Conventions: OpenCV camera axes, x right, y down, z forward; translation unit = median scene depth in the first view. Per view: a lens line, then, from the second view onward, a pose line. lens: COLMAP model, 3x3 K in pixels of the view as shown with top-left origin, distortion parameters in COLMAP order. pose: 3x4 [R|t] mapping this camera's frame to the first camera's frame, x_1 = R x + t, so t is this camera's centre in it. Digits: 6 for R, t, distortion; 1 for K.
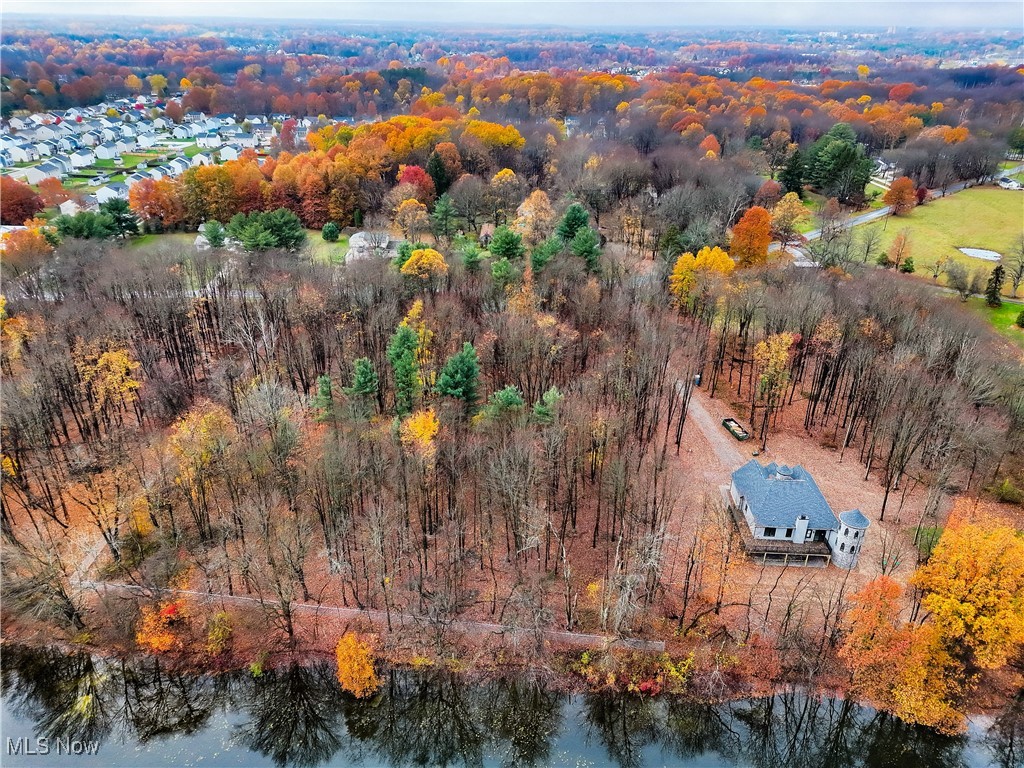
lens RADIAL K [[712.6, 0, 512.0], [0, 712.6, 384.0], [0, 0, 1]] dist [0.069408, -0.050130]
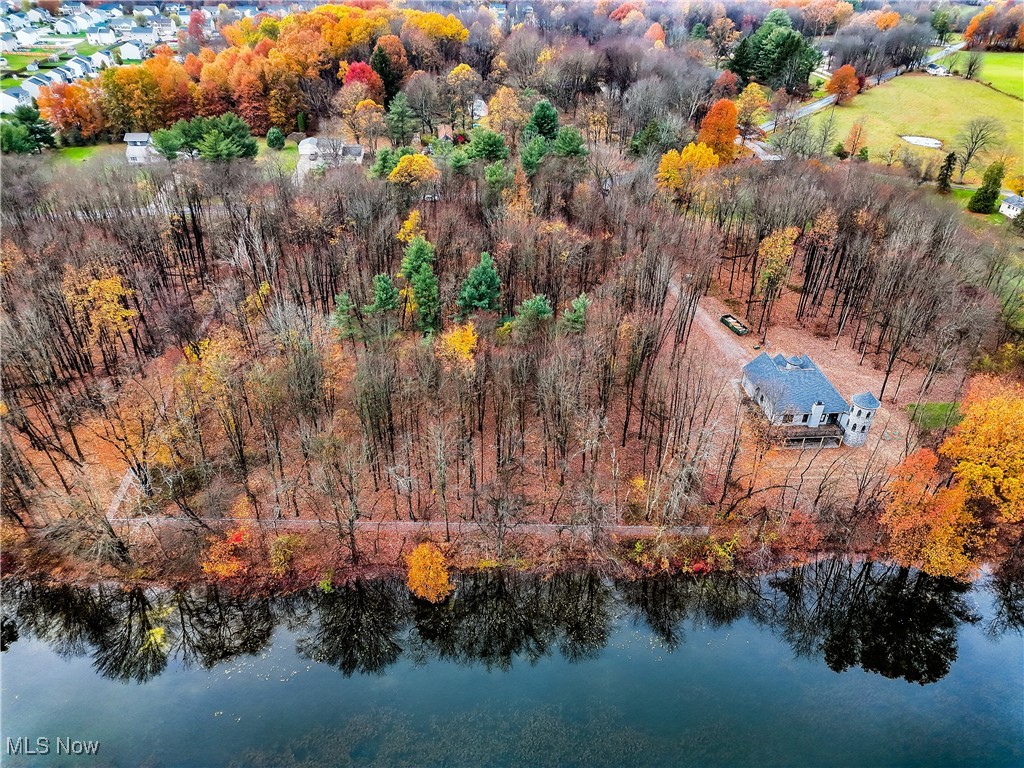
lens RADIAL K [[712.6, 0, 512.0], [0, 712.6, 384.0], [0, 0, 1]] dist [0.069408, -0.050130]
pose [[0.992099, -0.066759, 0.106218, -0.092310], [0.052699, 0.990103, 0.130072, -0.003081], [-0.113850, -0.123446, 0.985799, 0.003323]]
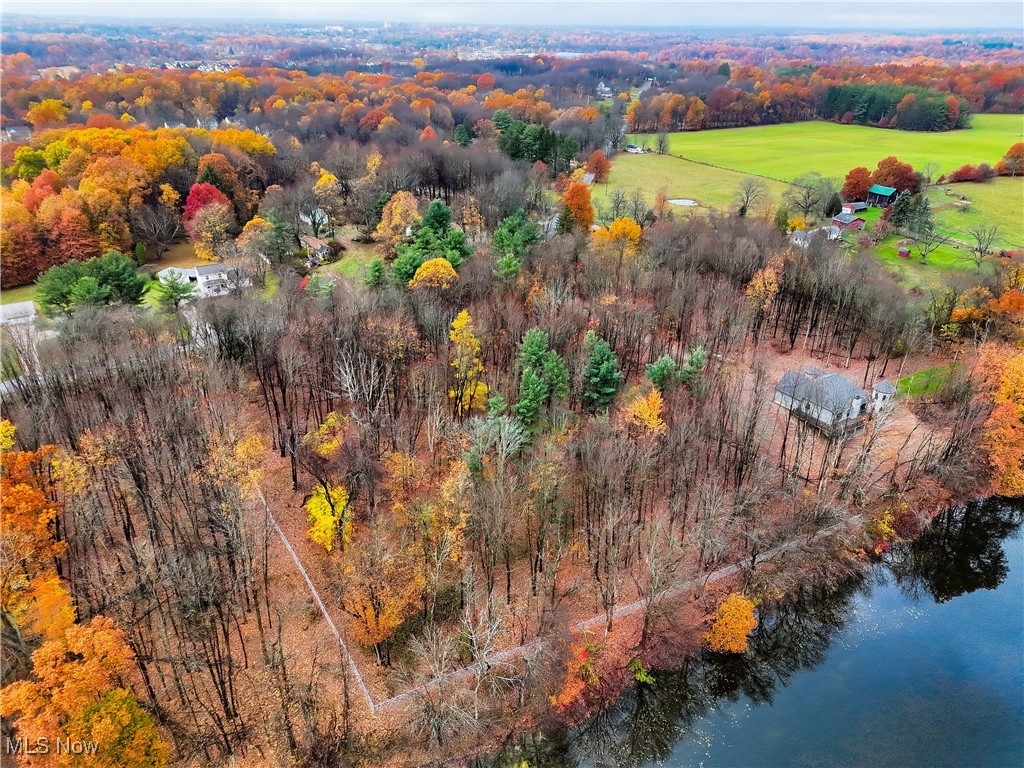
lens RADIAL K [[712.6, 0, 512.0], [0, 712.6, 384.0], [0, 0, 1]] dist [0.069408, -0.050130]
pose [[0.820115, -0.258820, 0.510317, -0.458466], [0.254985, 0.963713, 0.078993, -0.061545], [-0.512245, 0.065340, 0.856351, 0.109868]]
